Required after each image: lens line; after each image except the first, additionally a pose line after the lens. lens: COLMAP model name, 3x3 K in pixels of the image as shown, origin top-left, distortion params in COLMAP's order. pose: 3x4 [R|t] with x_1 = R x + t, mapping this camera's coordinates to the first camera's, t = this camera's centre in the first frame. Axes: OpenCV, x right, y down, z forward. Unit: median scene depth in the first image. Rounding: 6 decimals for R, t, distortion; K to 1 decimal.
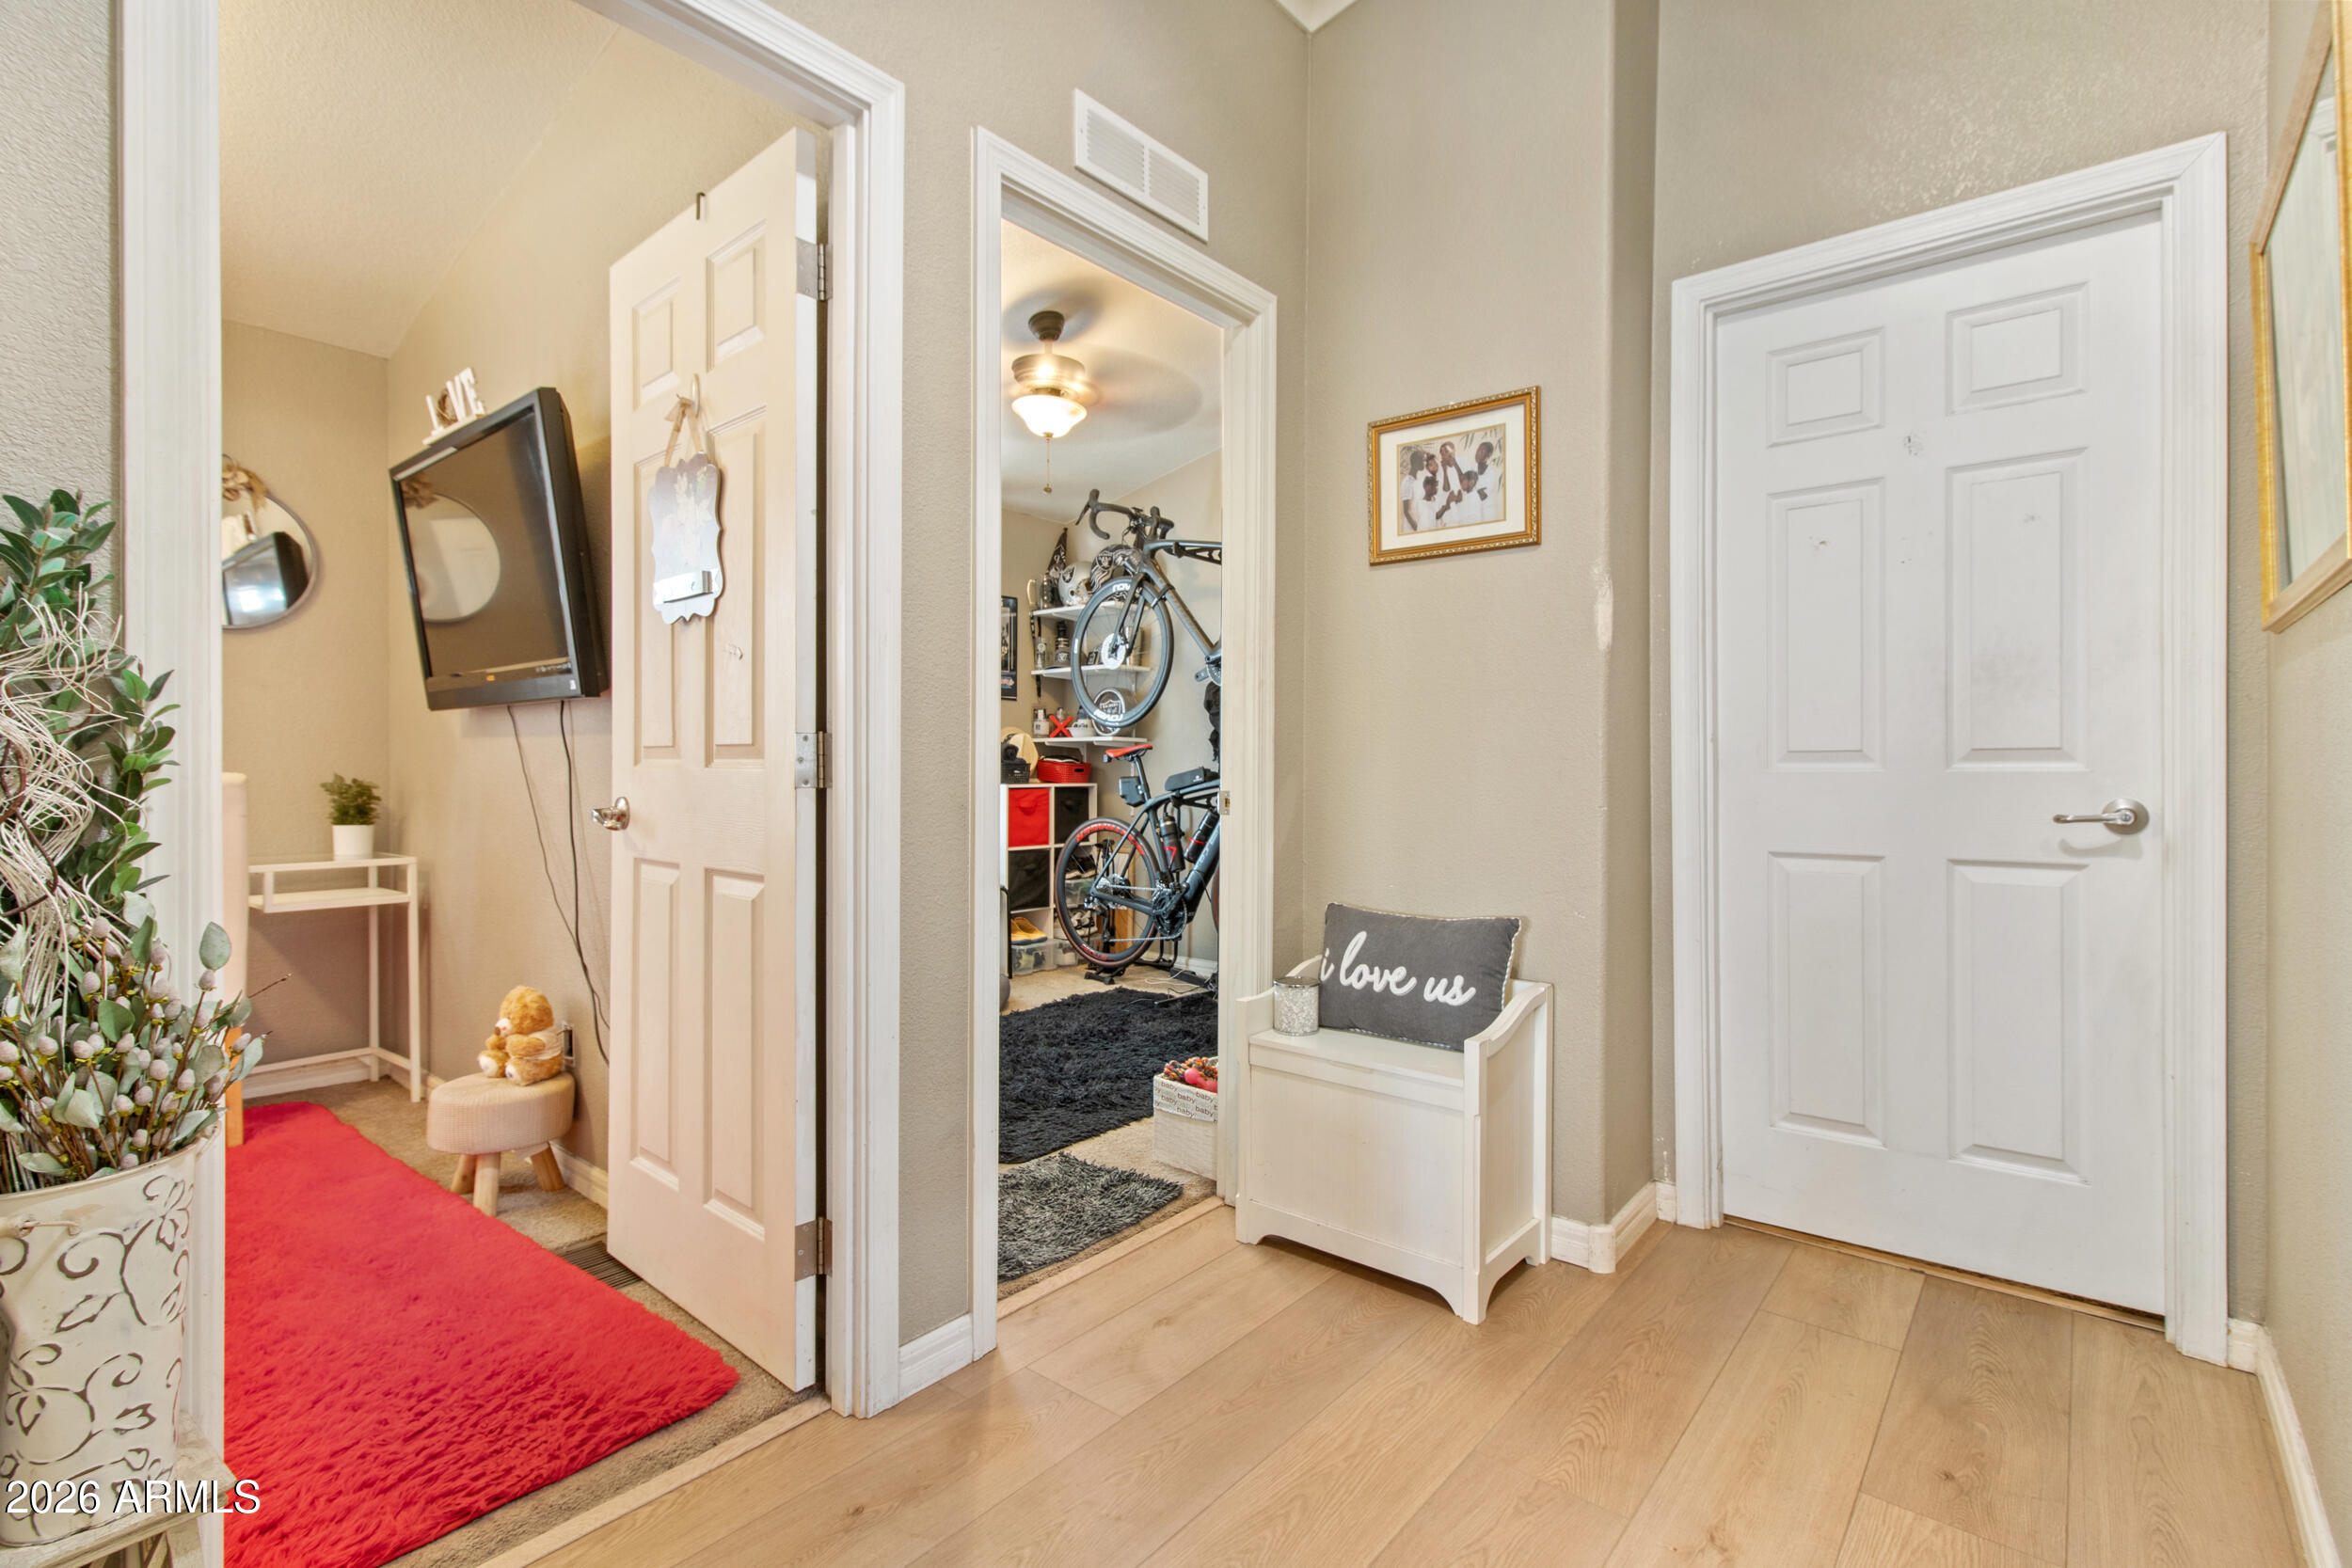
lens RADIAL K [[1080.8, 0, 1190.5], [0, 1080.8, 772.0], [0, 0, 1]] dist [0.003390, 0.000872]
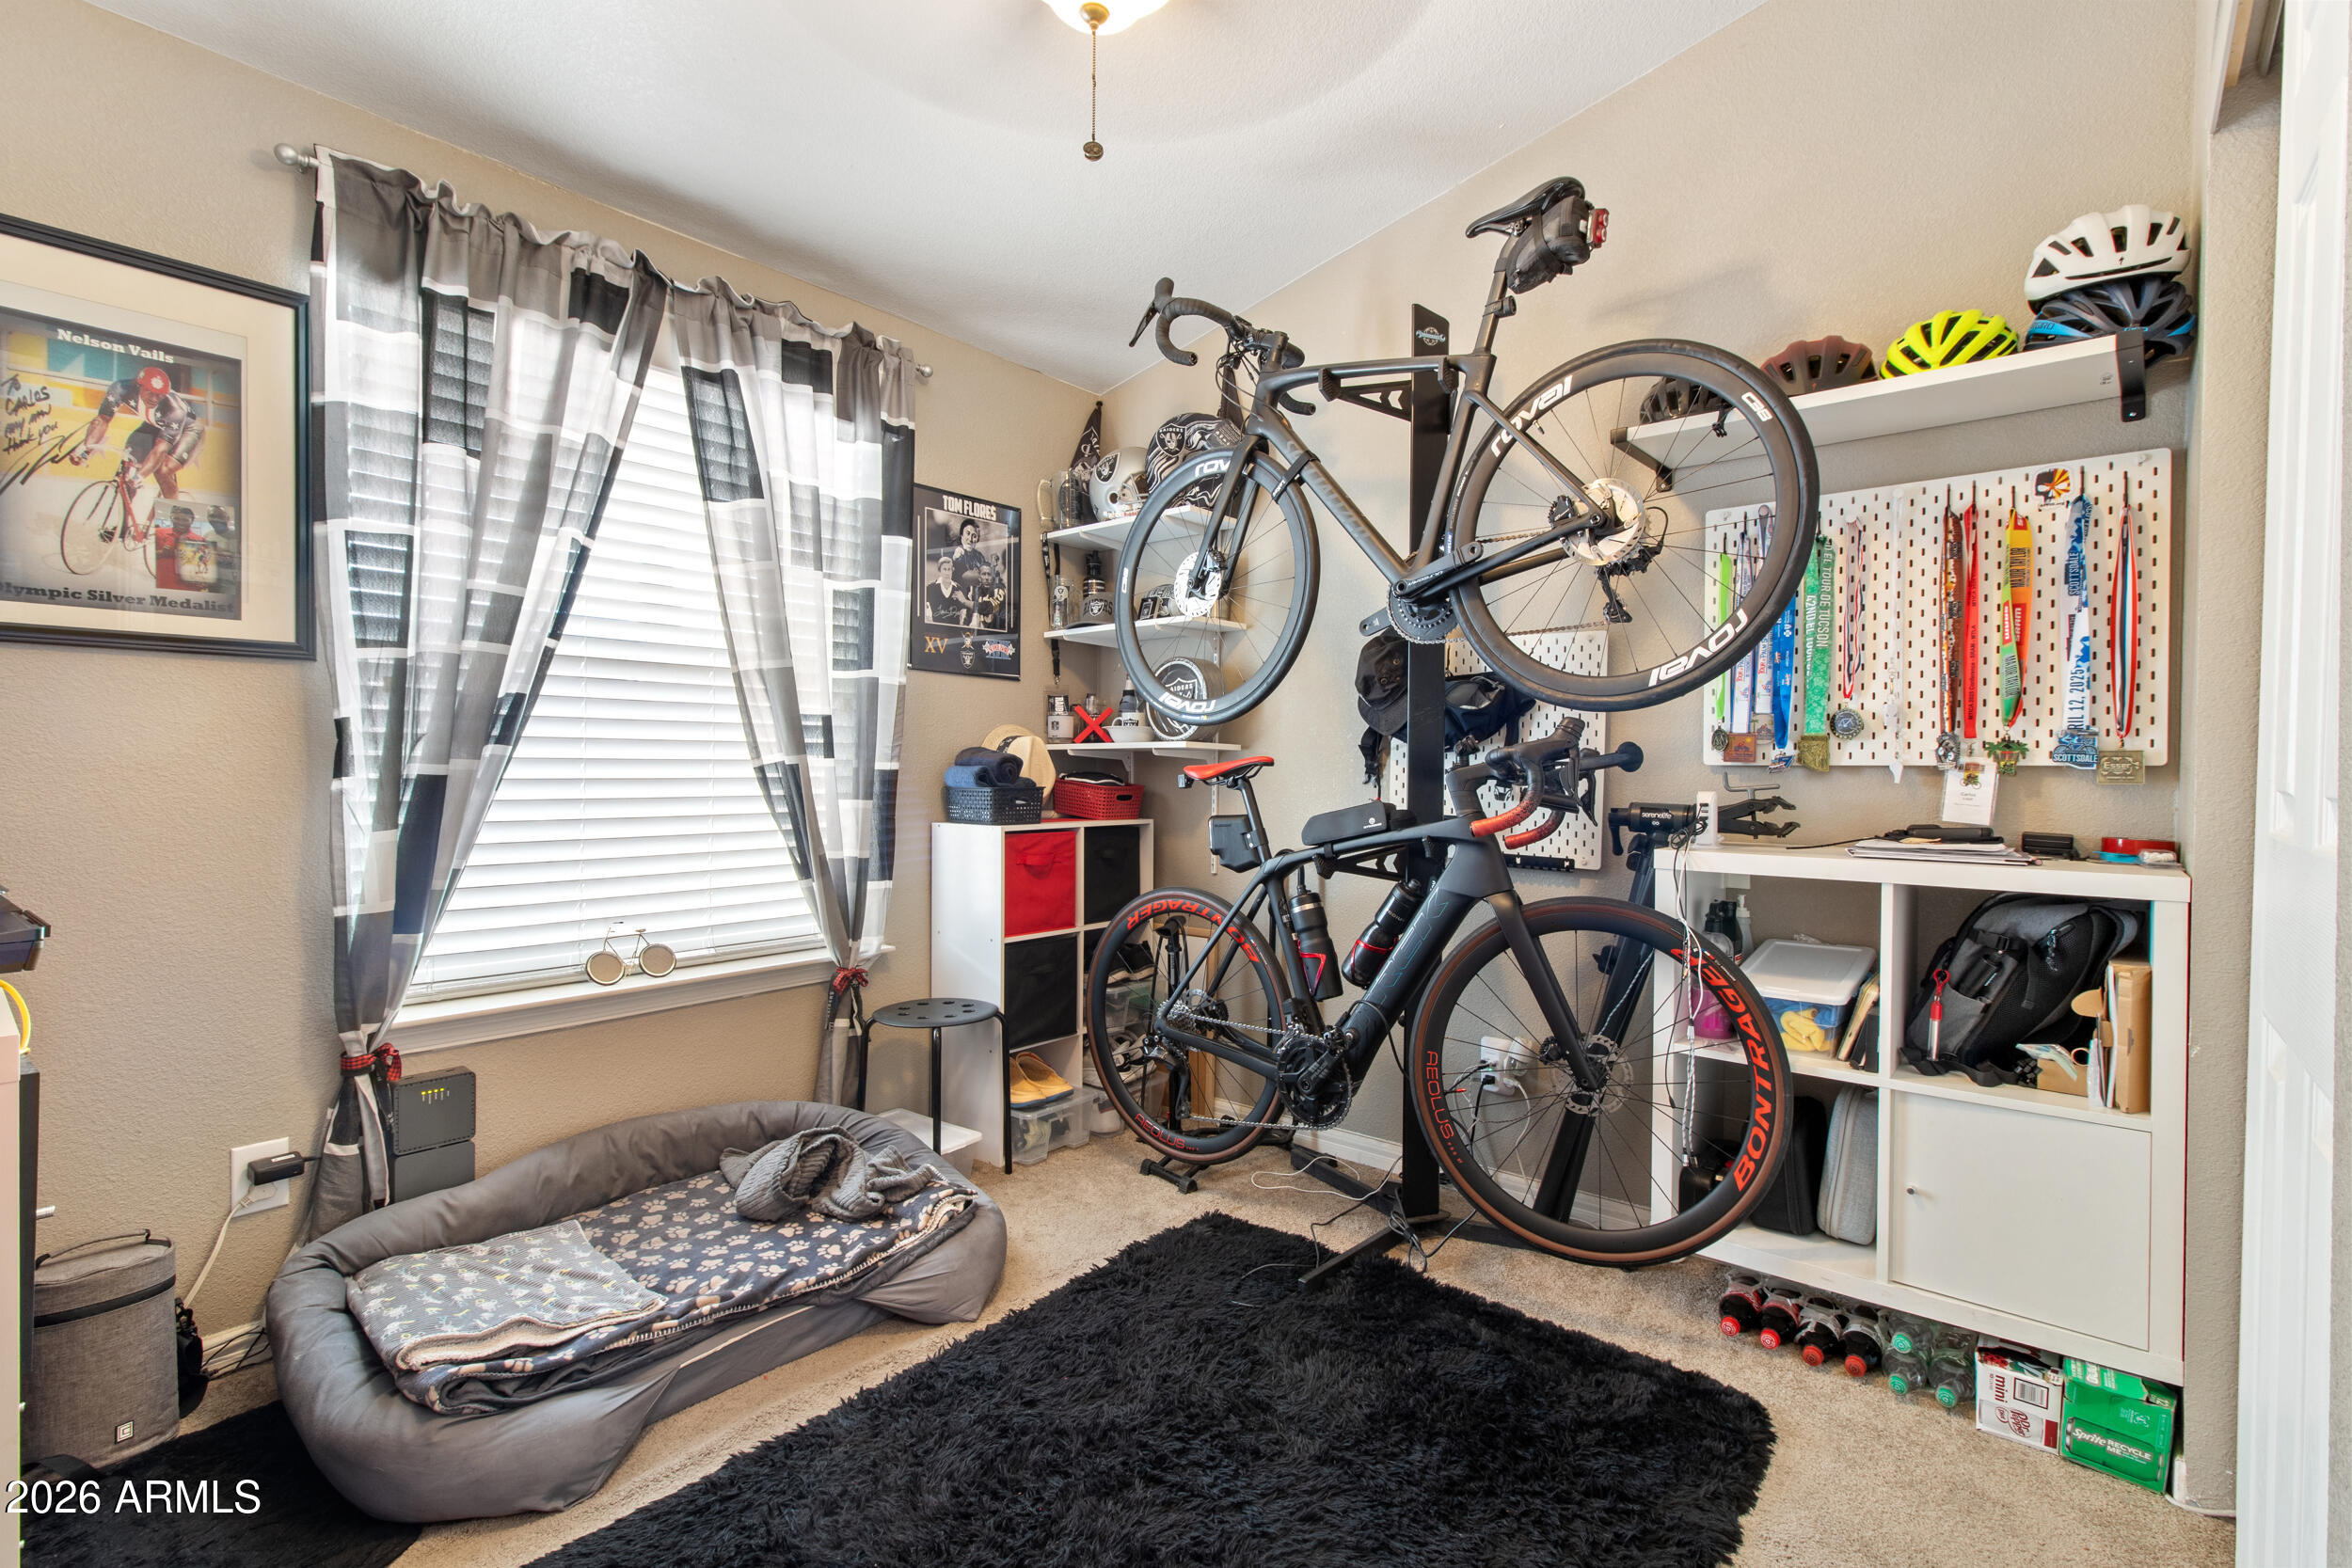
lens RADIAL K [[1080.8, 0, 1190.5], [0, 1080.8, 772.0], [0, 0, 1]] dist [0.003390, 0.000872]
pose [[0.999995, -0.001406, -0.002752, -0.068035], [0.001399, 0.999996, -0.002513, -0.014818], [0.002755, 0.002509, 0.999993, 0.422871]]
